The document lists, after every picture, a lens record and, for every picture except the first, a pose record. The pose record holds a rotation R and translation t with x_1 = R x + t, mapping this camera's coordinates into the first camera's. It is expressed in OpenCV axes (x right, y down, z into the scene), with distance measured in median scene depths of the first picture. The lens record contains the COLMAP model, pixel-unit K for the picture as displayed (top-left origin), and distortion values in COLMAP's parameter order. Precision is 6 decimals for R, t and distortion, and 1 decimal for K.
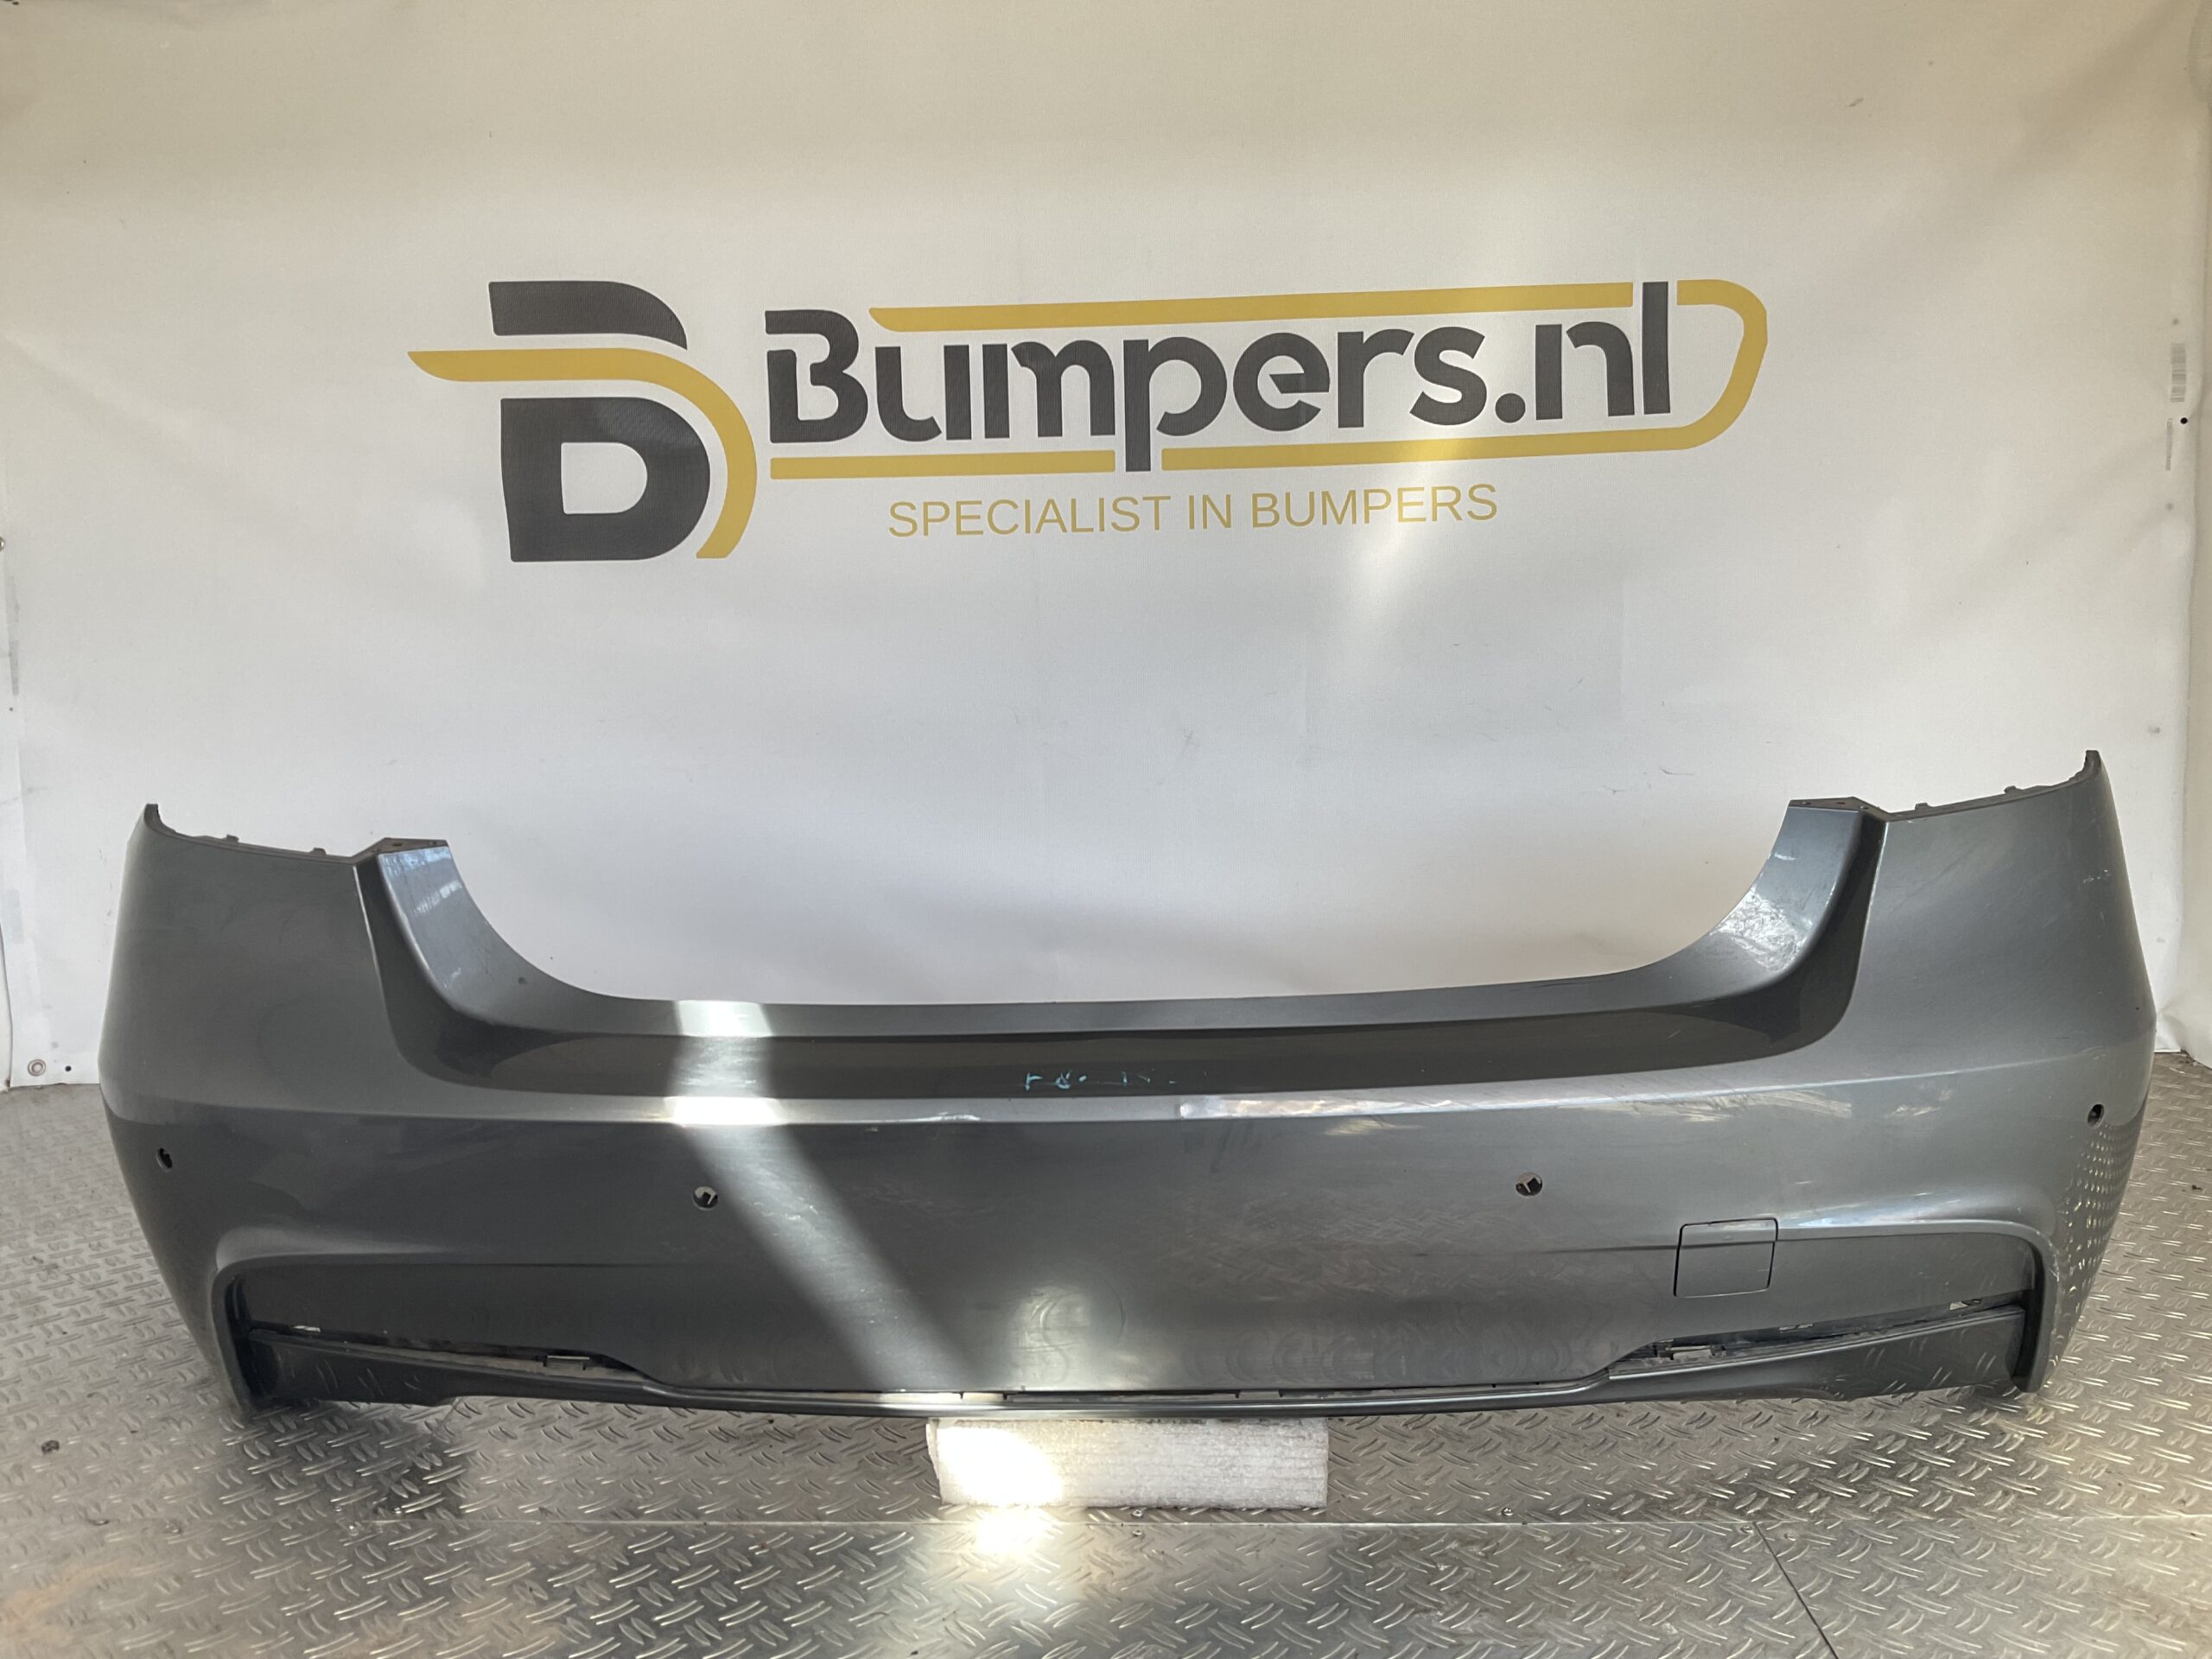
lens RADIAL K [[1833.0, 0, 1106.0], [0, 1833.0, 829.5], [0, 0, 1]] dist [0.082567, -0.139197]
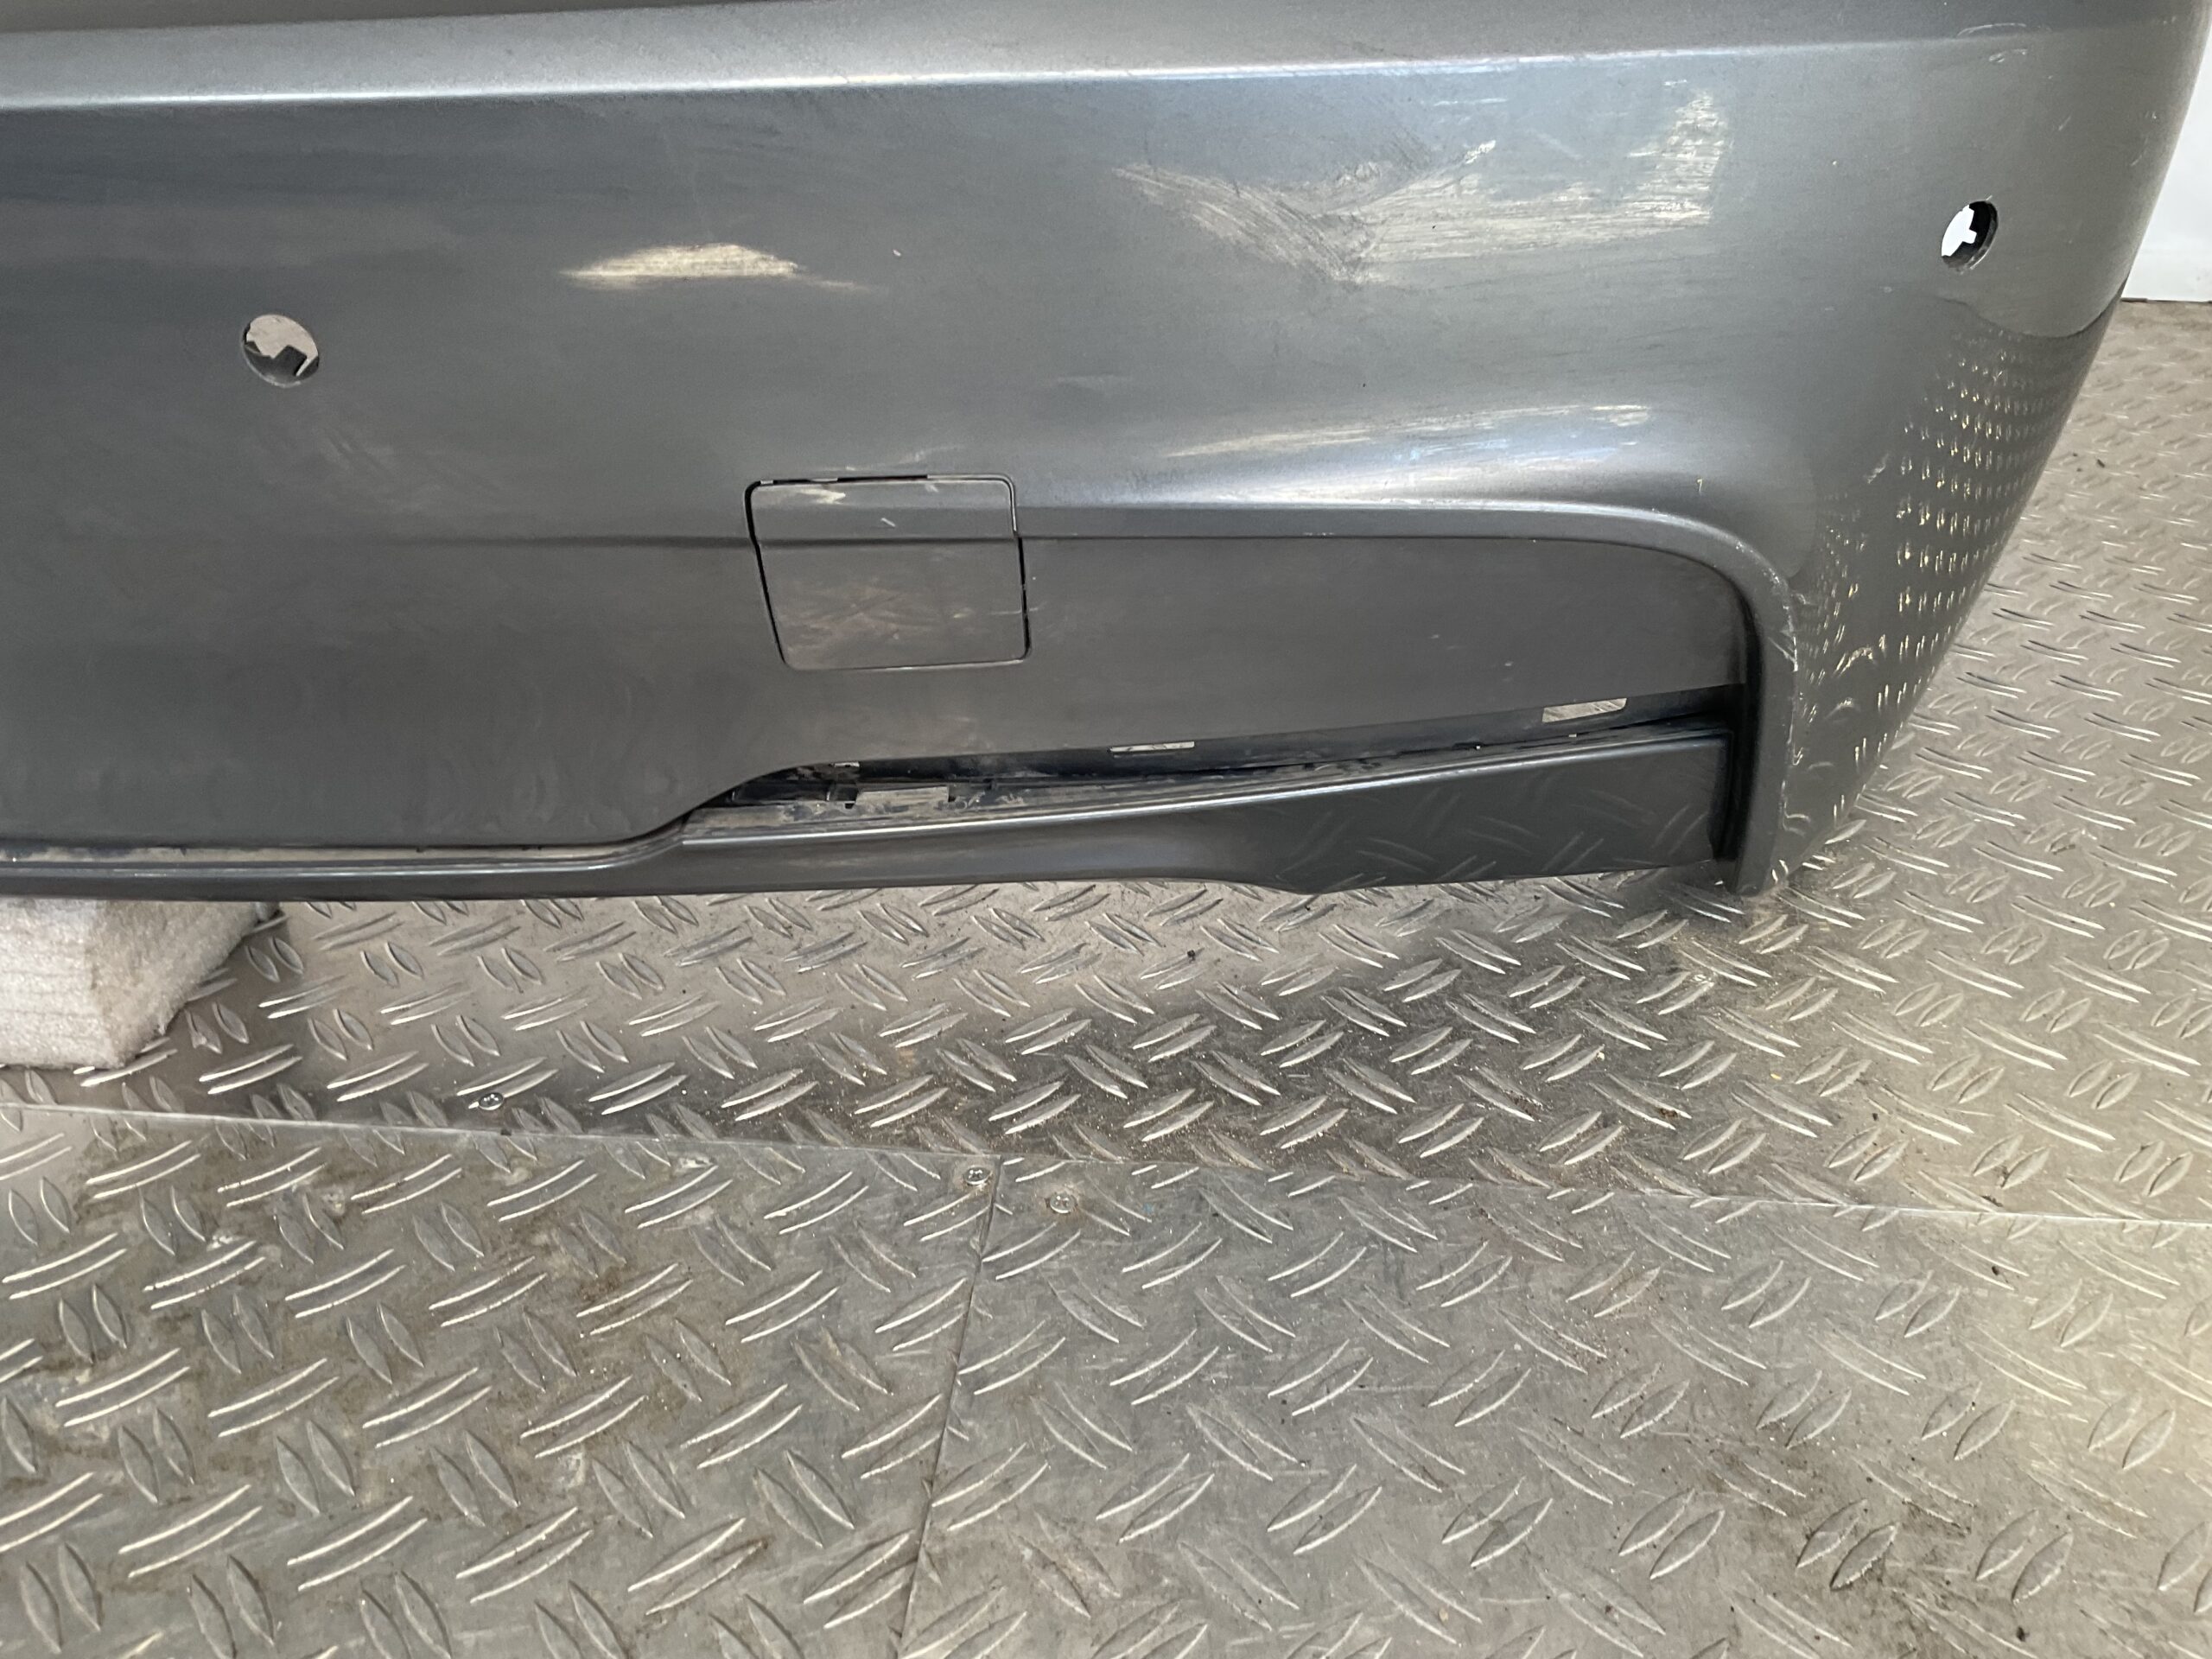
lens RADIAL K [[1836.4, 0, 1099.5], [0, 1836.4, 832.4], [0, 0, 1]] dist [0.132468, -0.285144]
pose [[0.998082, 0.049762, -0.036833, 0.362846], [-0.033330, 0.933250, 0.357678, 0.132042], [0.052173, -0.355764, 0.933118, 0.578873]]
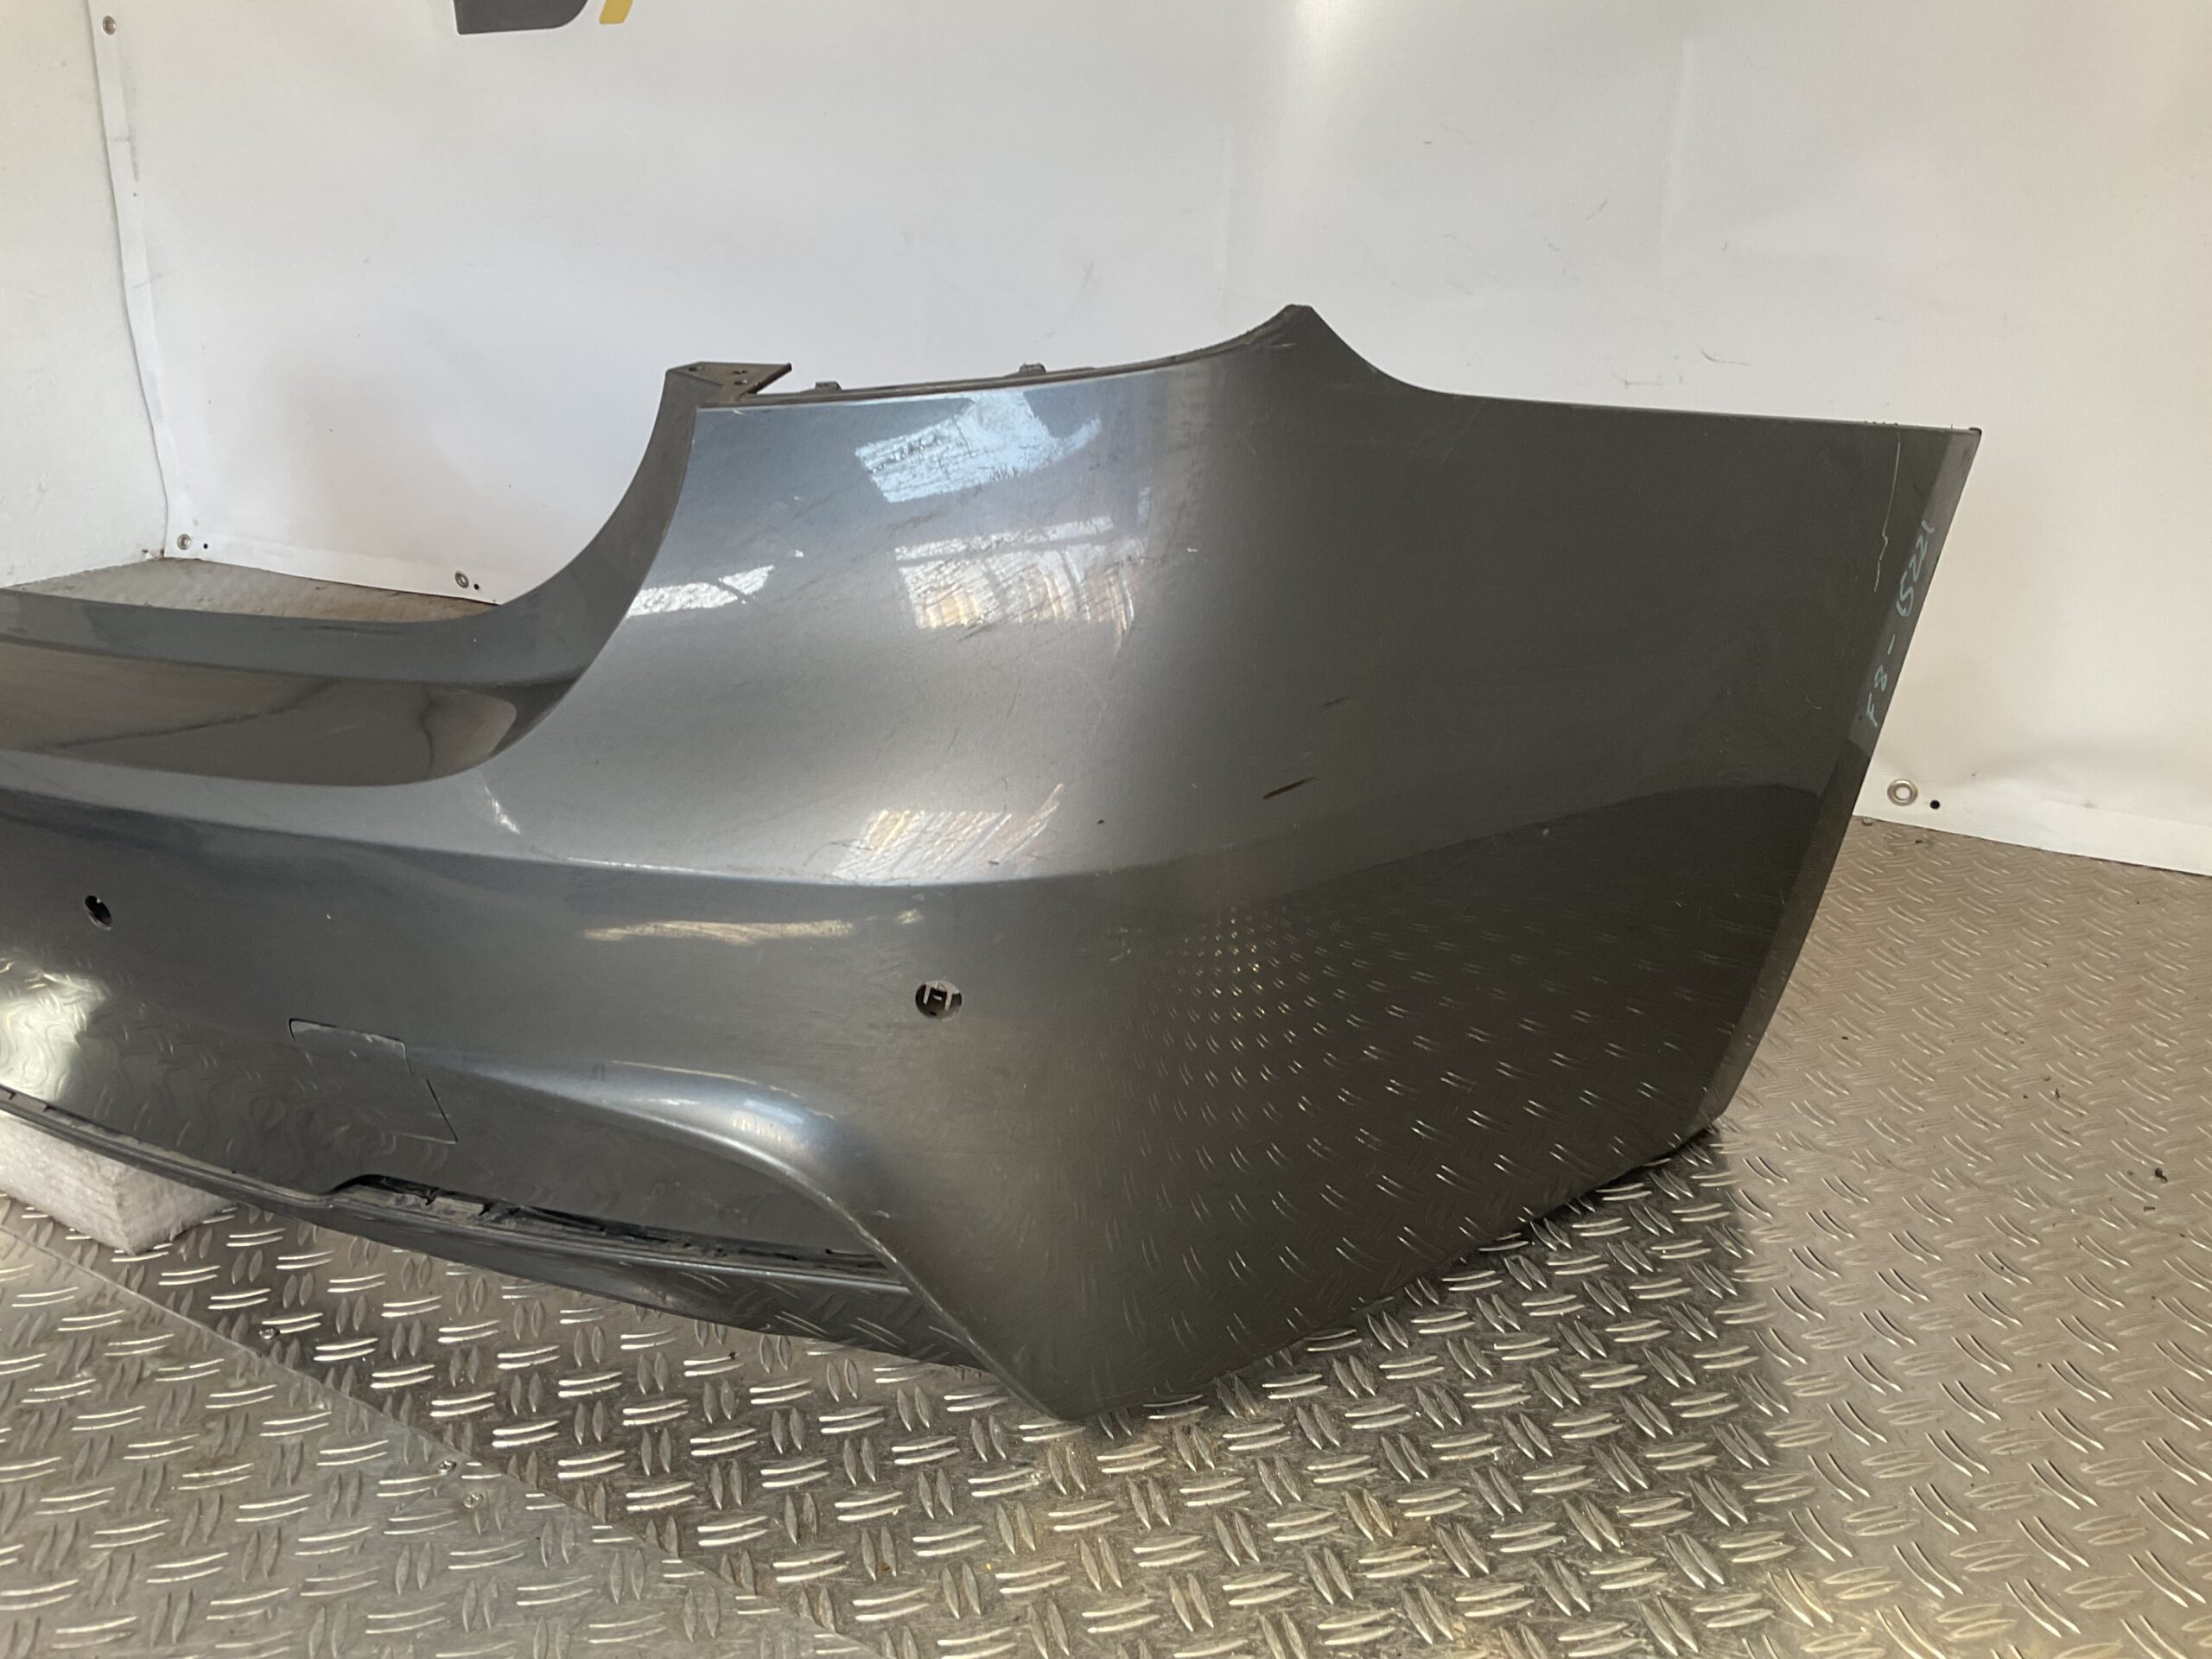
lens RADIAL K [[1842.4, 0, 1106.0], [0, 1842.4, 829.5], [0, 0, 1]] dist [0.077412, -0.166216]
pose [[0.869083, 0.182644, -0.459713, 0.767456], [-0.074692, 0.967137, 0.243038, -0.024269], [0.488995, -0.176883, 0.854164, 0.547456]]
